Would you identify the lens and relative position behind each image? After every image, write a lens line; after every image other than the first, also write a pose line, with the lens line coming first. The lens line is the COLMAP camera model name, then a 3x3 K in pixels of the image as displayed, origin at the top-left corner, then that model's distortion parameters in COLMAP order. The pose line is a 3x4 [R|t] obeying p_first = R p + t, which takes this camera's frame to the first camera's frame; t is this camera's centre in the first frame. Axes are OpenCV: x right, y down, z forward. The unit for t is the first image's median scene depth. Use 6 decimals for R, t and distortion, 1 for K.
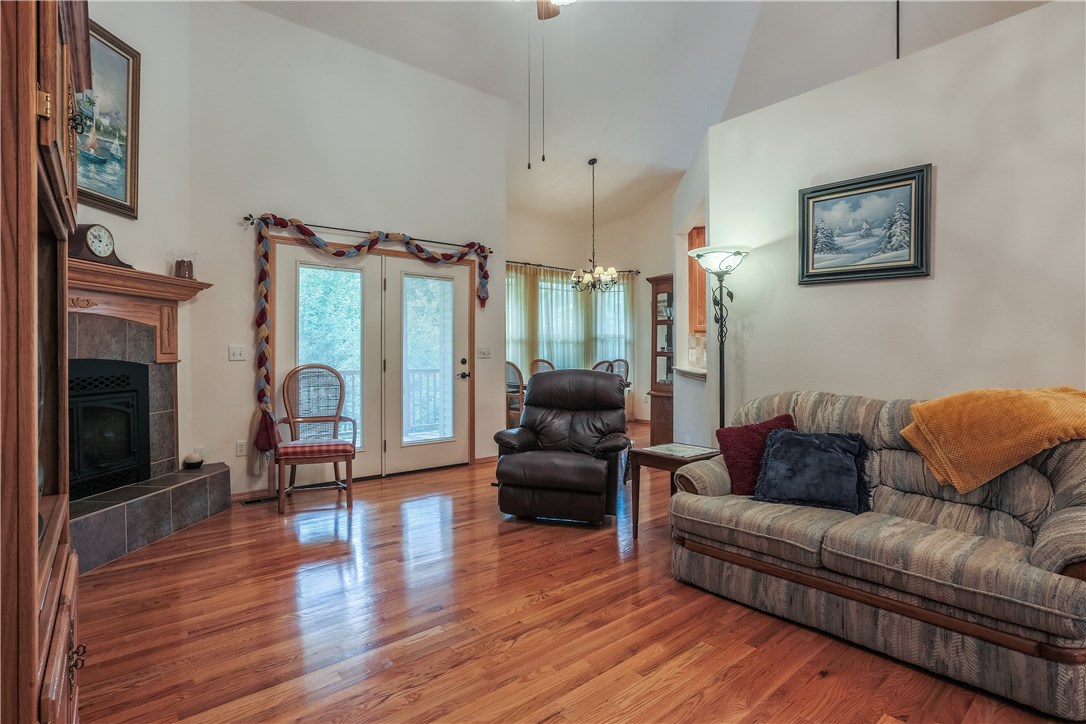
lens RADIAL K [[531.4, 0, 544.0], [0, 531.4, 355.5], [0, 0, 1]] dist [-0.047380, 0.025727]
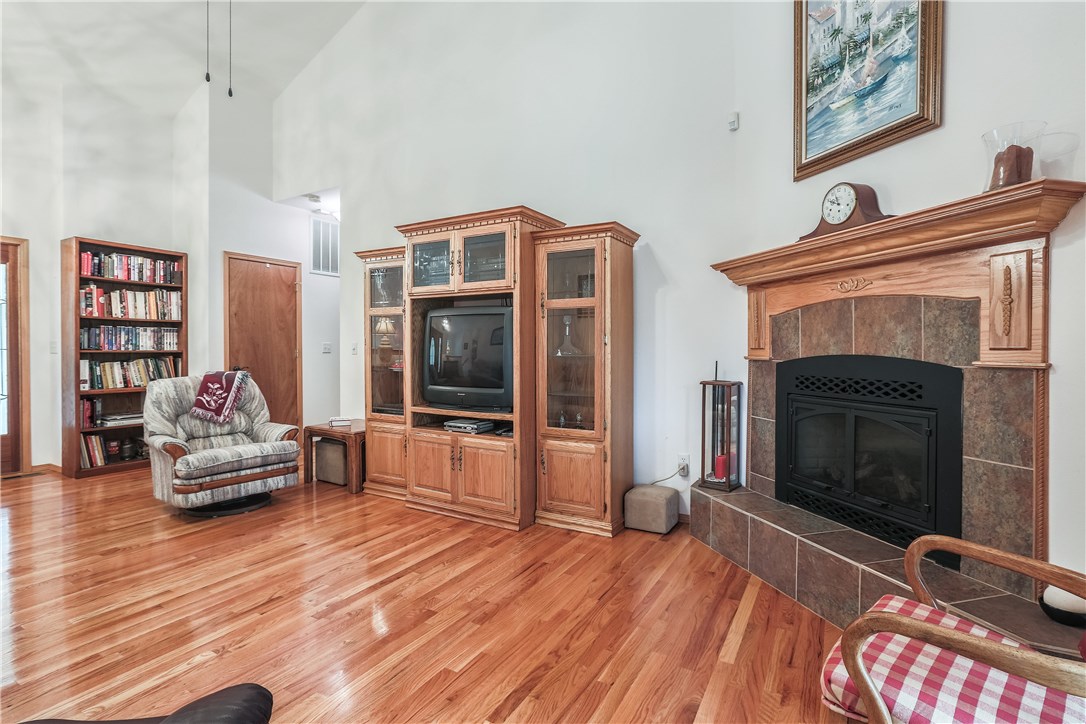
lens RADIAL K [[531.4, 0, 544.0], [0, 531.4, 355.5], [0, 0, 1]] dist [-0.047380, 0.025727]
pose [[-0.943699, 0.005812, -0.330755, -0.150563], [-0.001910, 0.999733, 0.023019, -0.008635], [0.330800, 0.022355, -0.943436, 1.381760]]
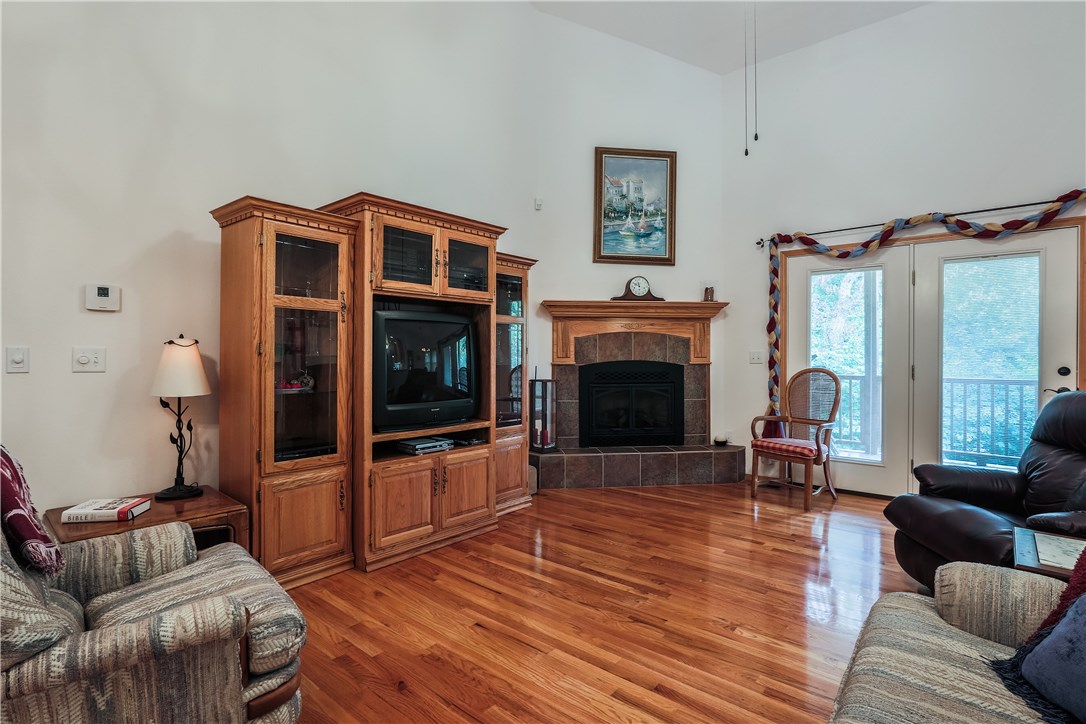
lens RADIAL K [[531.4, 0, 544.0], [0, 531.4, 355.5], [0, 0, 1]] dist [-0.047380, 0.025727]
pose [[0.164710, 0.002117, -0.986340, 0.605336], [-0.009368, 0.999956, 0.000582, -0.005788], [0.986298, 0.009144, 0.164723, 0.386146]]
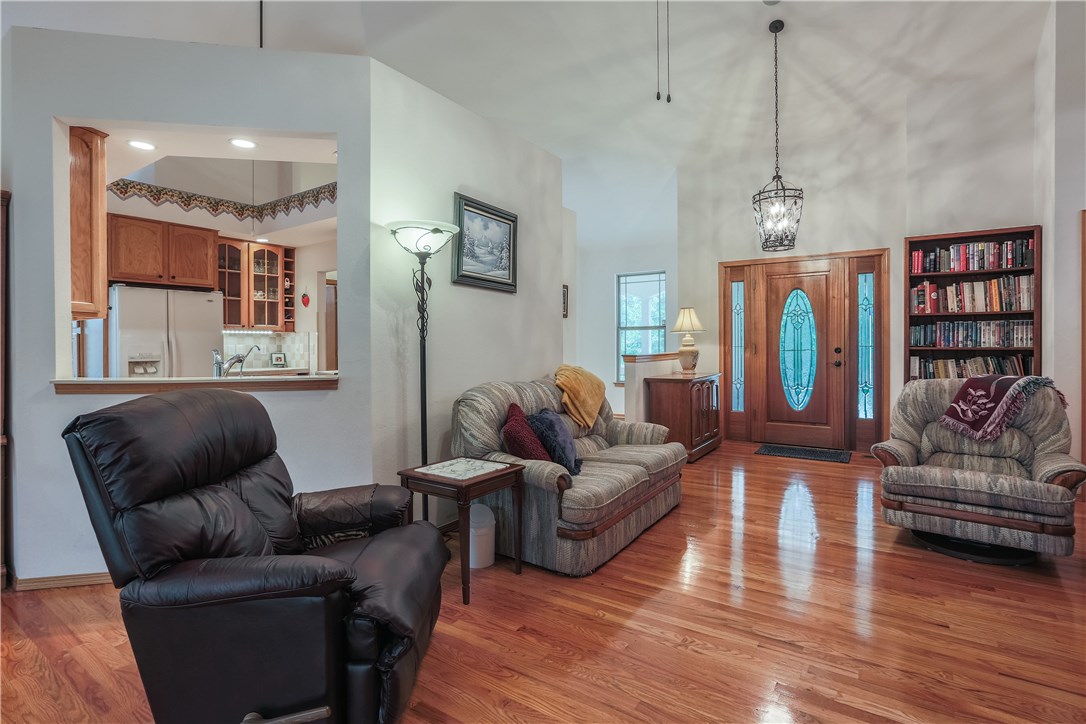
lens RADIAL K [[527.2, 0, 550.0], [0, 527.2, 347.6], [0, 0, 1]] dist [-0.000253, 0.000150]
pose [[-0.267347, -0.000671, 0.963600, -0.535279], [0.014053, 0.999891, 0.004595, -0.007783], [-0.963498, 0.014770, -0.267308, 1.031531]]
